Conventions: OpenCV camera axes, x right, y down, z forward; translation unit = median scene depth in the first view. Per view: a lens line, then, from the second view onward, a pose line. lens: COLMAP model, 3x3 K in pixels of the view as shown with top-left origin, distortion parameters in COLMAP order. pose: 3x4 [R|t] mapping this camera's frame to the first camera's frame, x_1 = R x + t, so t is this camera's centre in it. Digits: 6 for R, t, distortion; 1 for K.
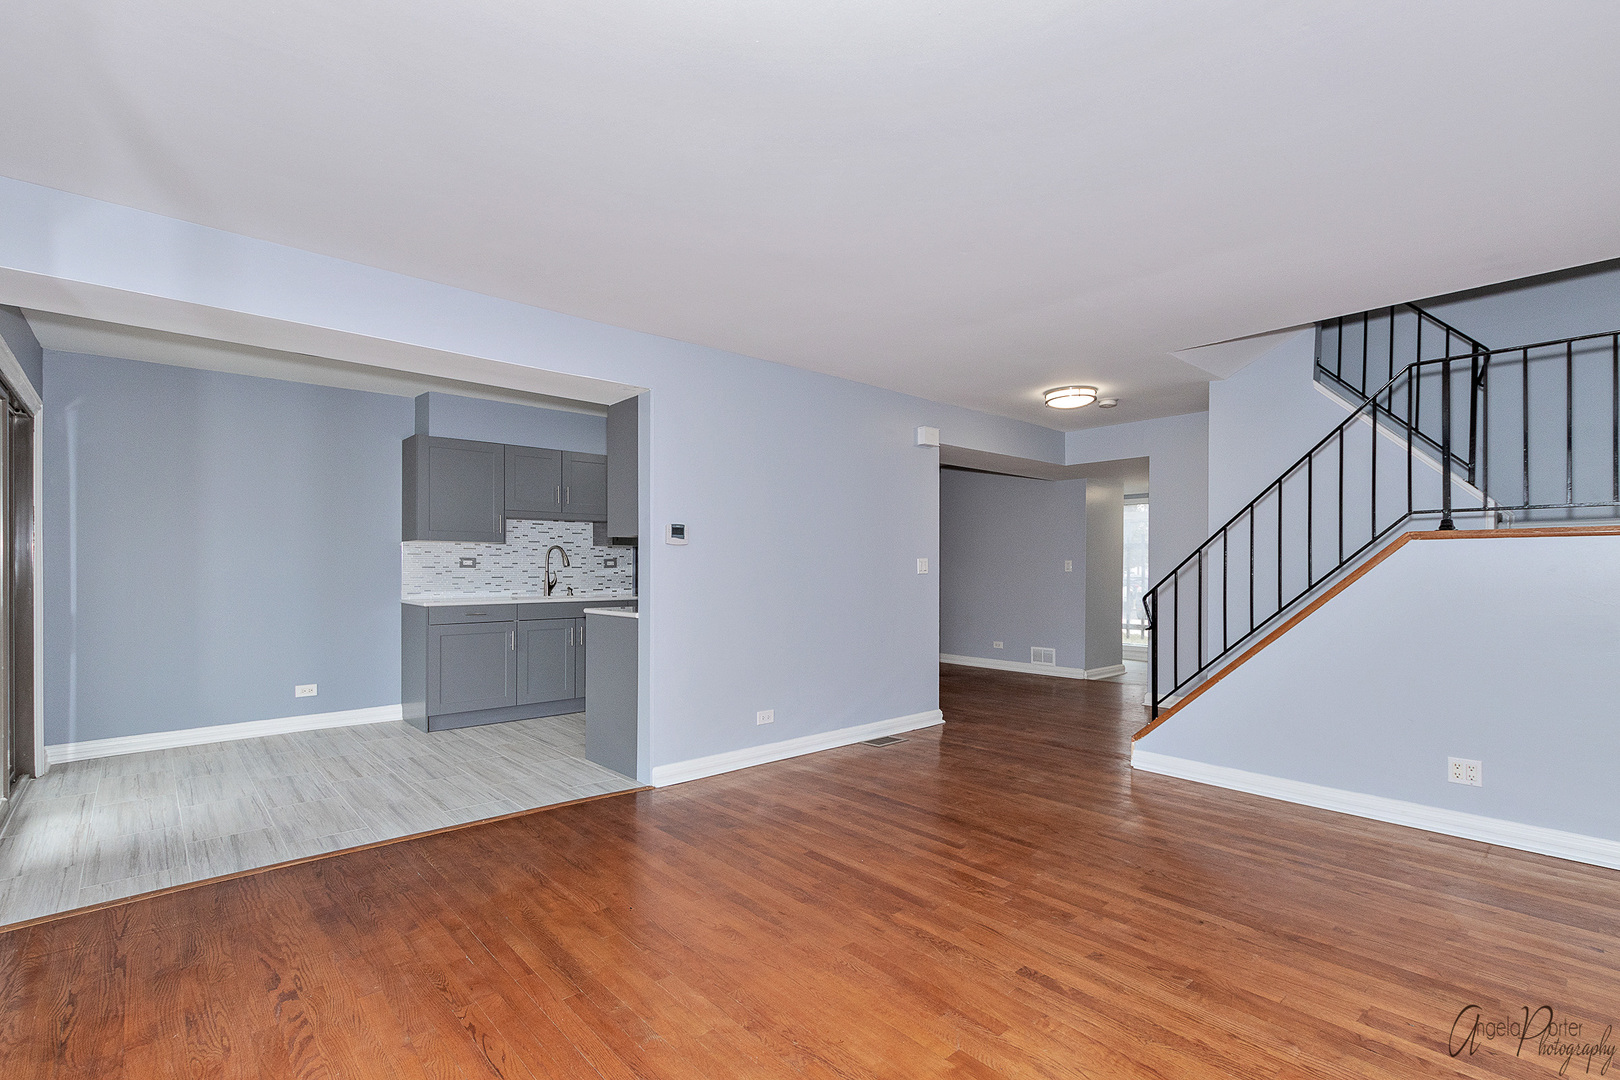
lens RADIAL K [[734.4, 0, 813.3], [0, 734.4, 571.0], [0, 0, 1]] dist [0.000342, 0.000026]
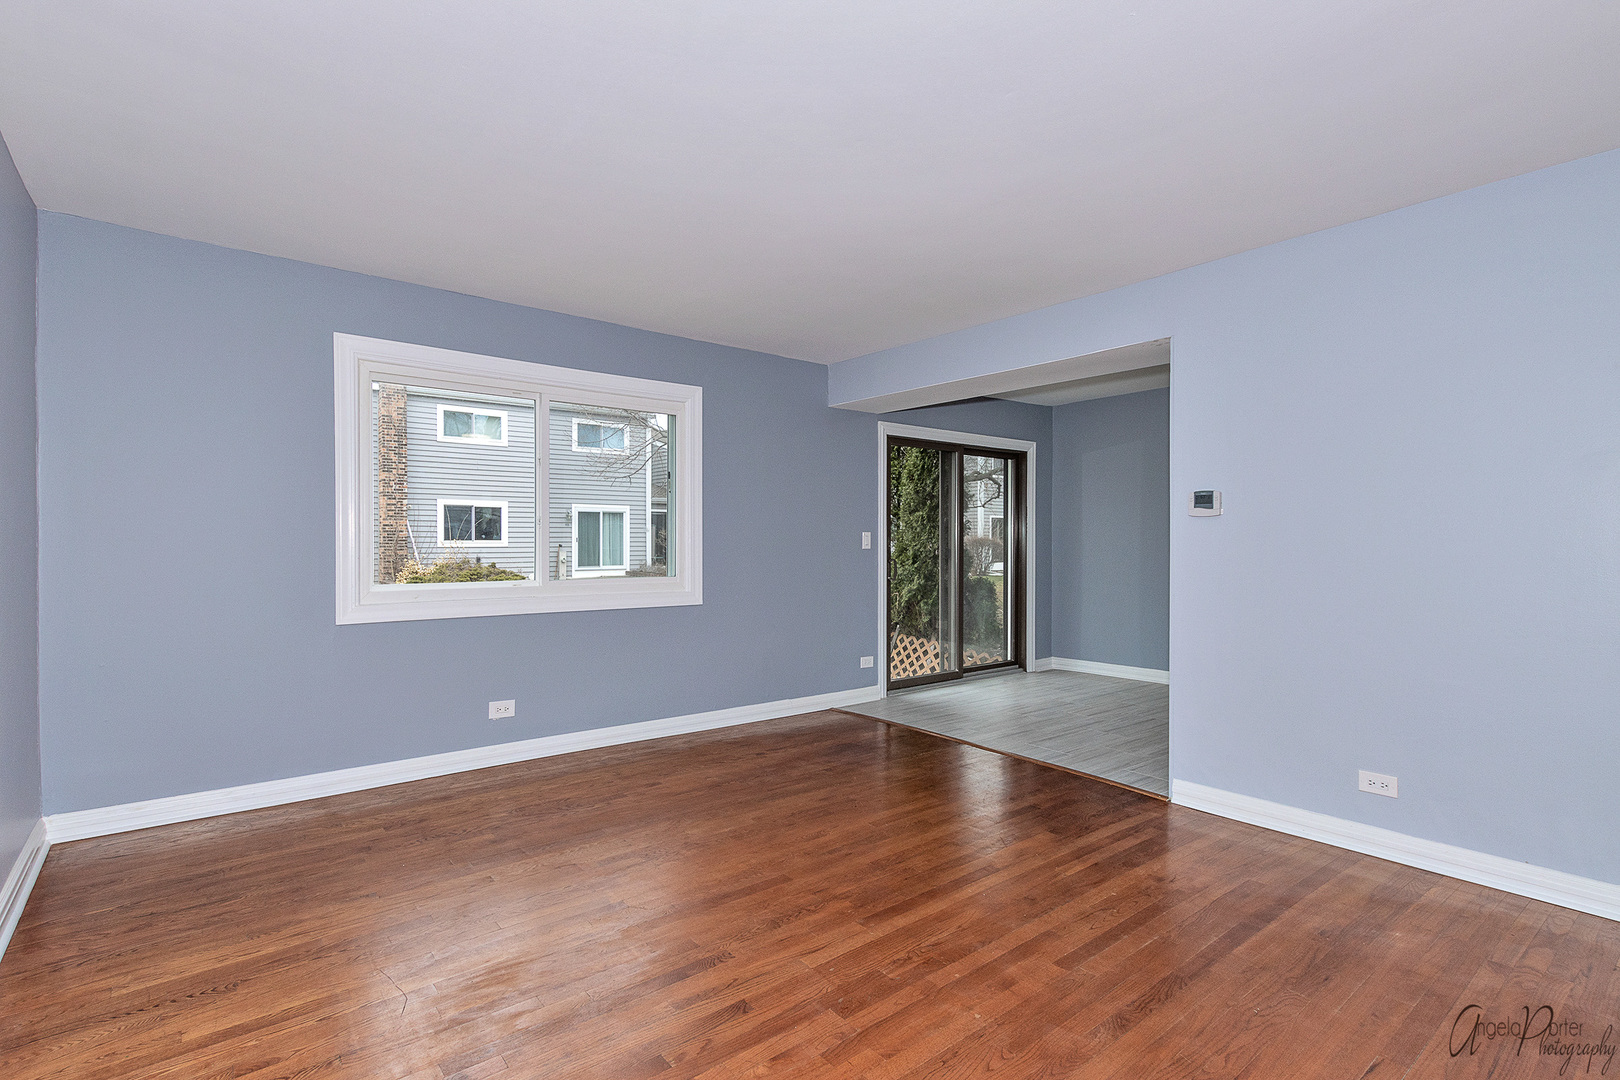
lens RADIAL K [[770.4, 0, 810.0], [0, 770.4, 540.0], [0, 0, 1]] dist [0.002500, 0.000514]
pose [[-0.059096, -0.005038, -0.998240, 0.794187], [-0.006838, 0.999966, -0.004642, -0.003170], [0.998229, 0.006552, -0.059129, 0.707668]]
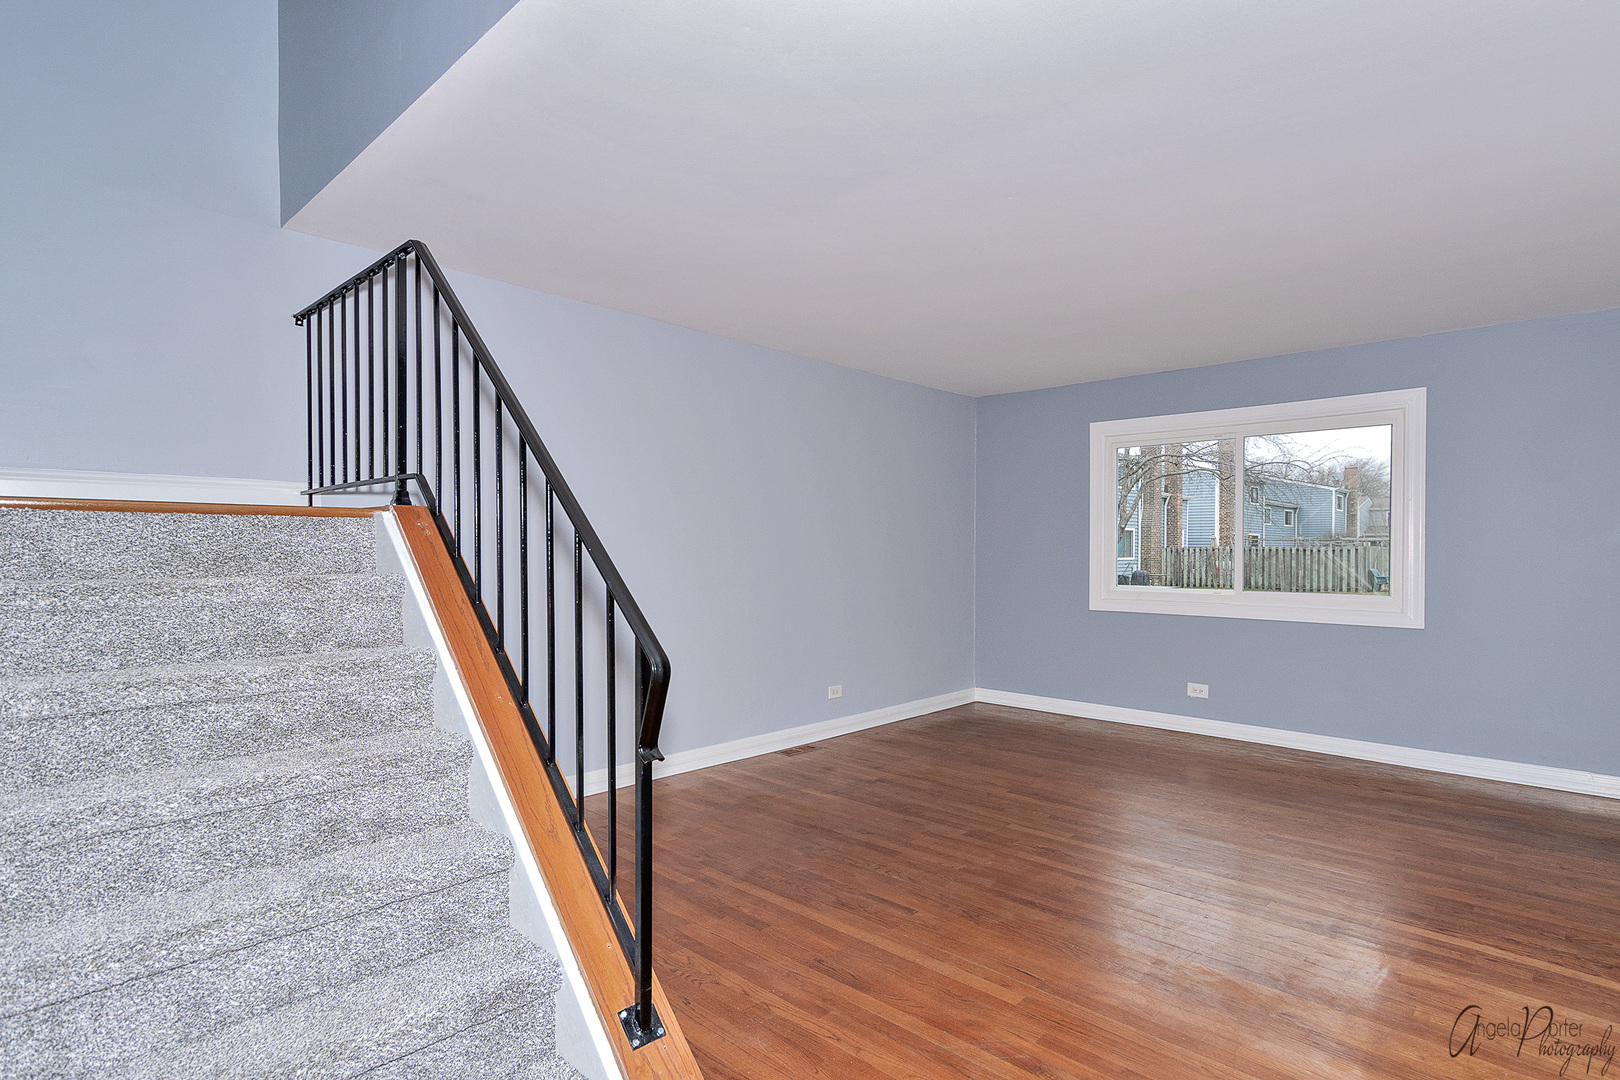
lens RADIAL K [[827.0, 0, 810.0], [0, 827.0, 540.0], [0, 0, 1]] dist [0.000165, 0.000246]
pose [[-0.997536, -0.006716, -0.069830, 0.507999], [-0.006264, 0.999958, -0.006690, -0.021002], [0.069872, -0.006236, -0.997536, 1.694939]]
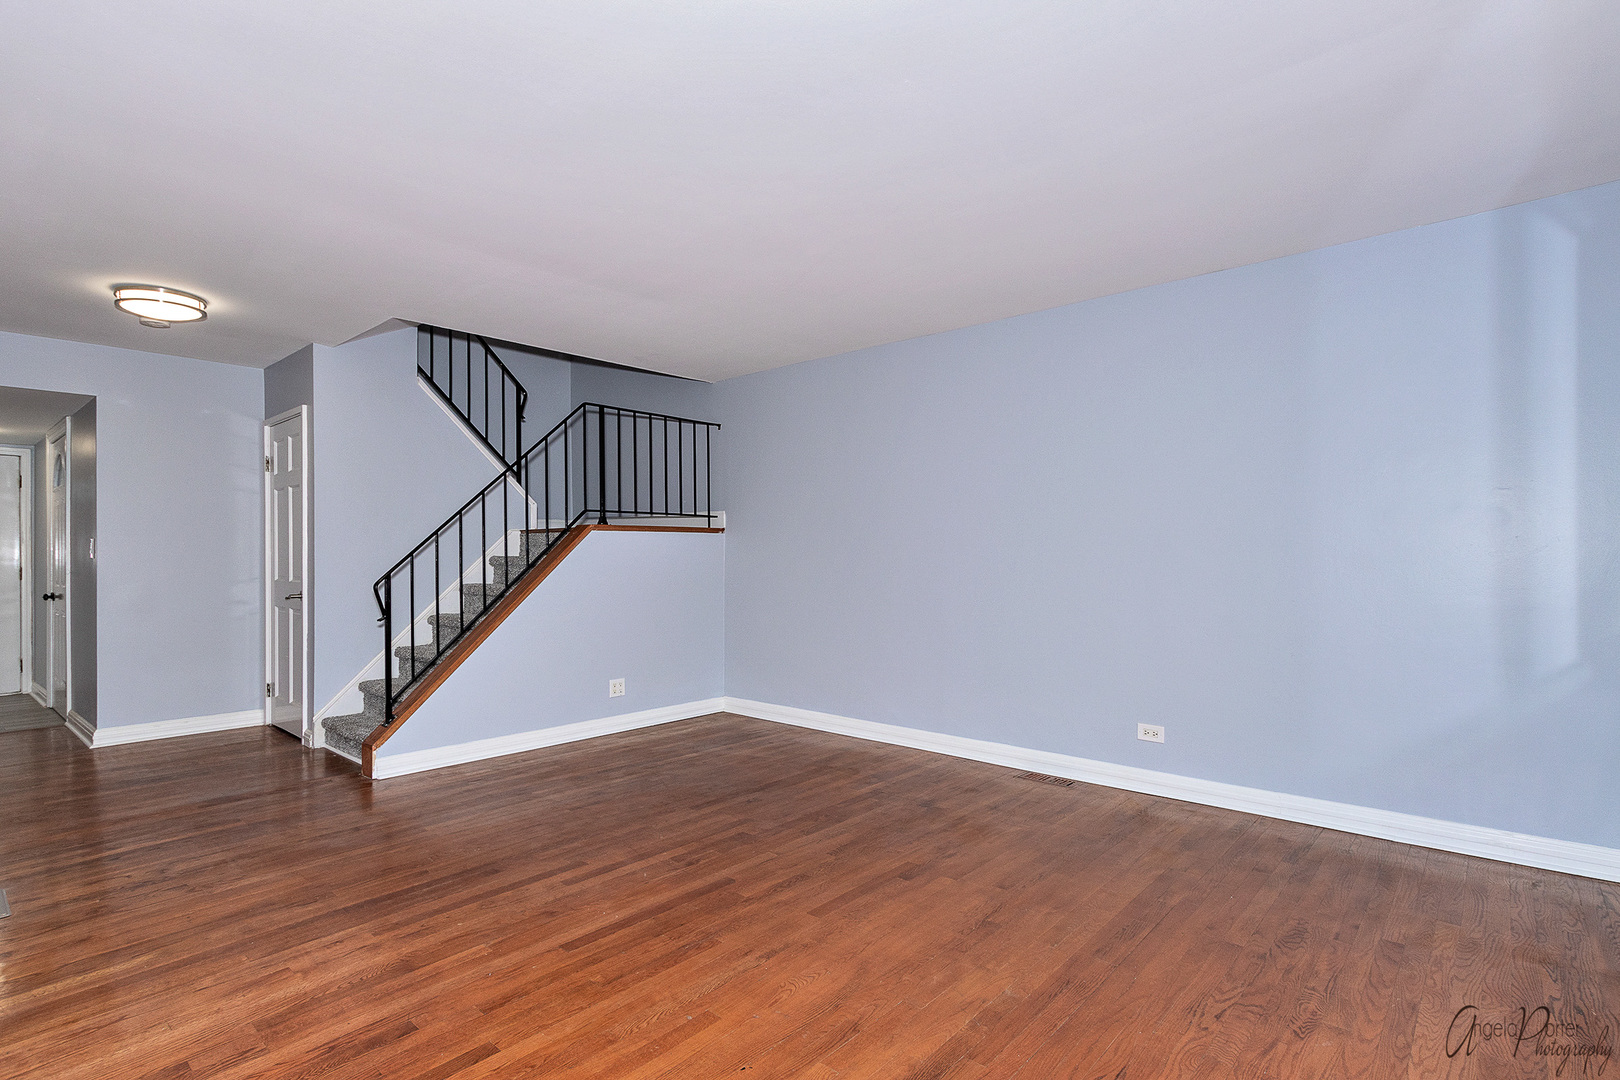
lens RADIAL K [[783.2, 0, 810.5], [0, 783.2, 546.1], [0, 0, 1]] dist [0.001154, -0.000371]
pose [[-0.108682, 0.007630, 0.994047, -0.674257], [0.007237, 0.999950, -0.006884, 0.000699], [-0.994050, 0.006446, -0.108732, 0.720362]]
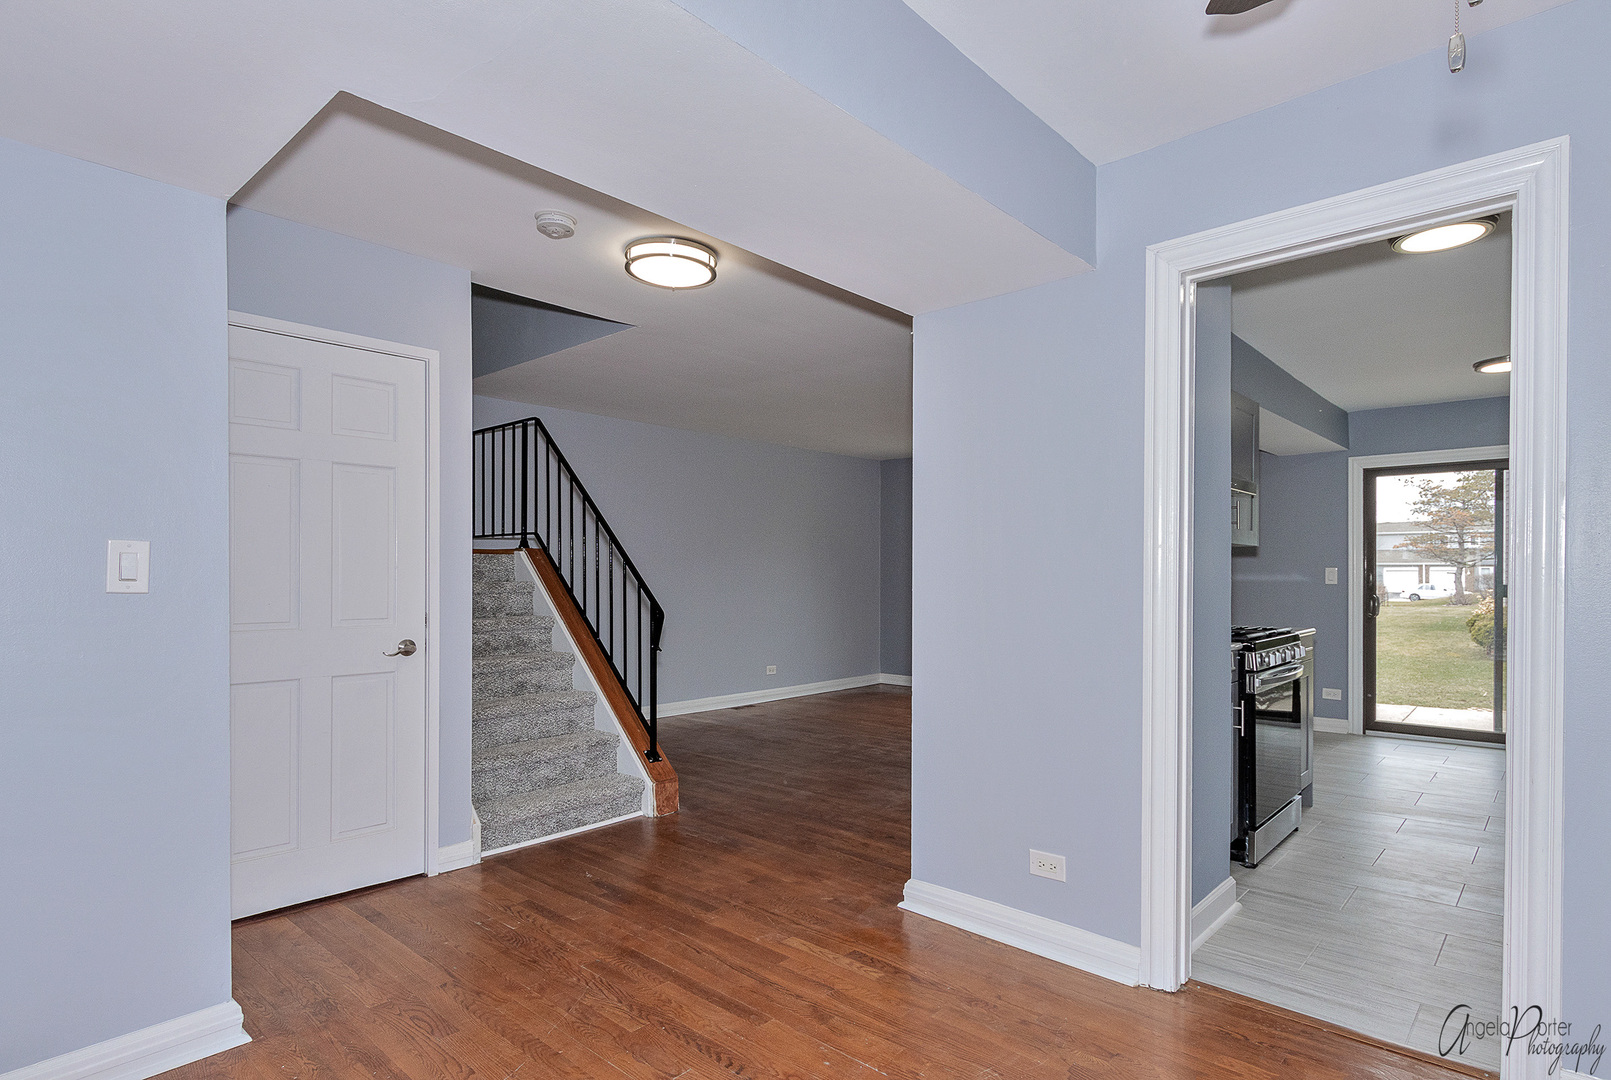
lens RADIAL K [[888.5, 0, 805.5], [0, 888.5, 540.0], [0, 0, 1]] dist [0.000350, -0.000025]
pose [[-0.997190, -0.005139, -0.074733, 0.444406], [-0.002154, 0.999199, -0.039963, -0.006460], [0.074879, -0.039689, -0.996402, 2.553439]]
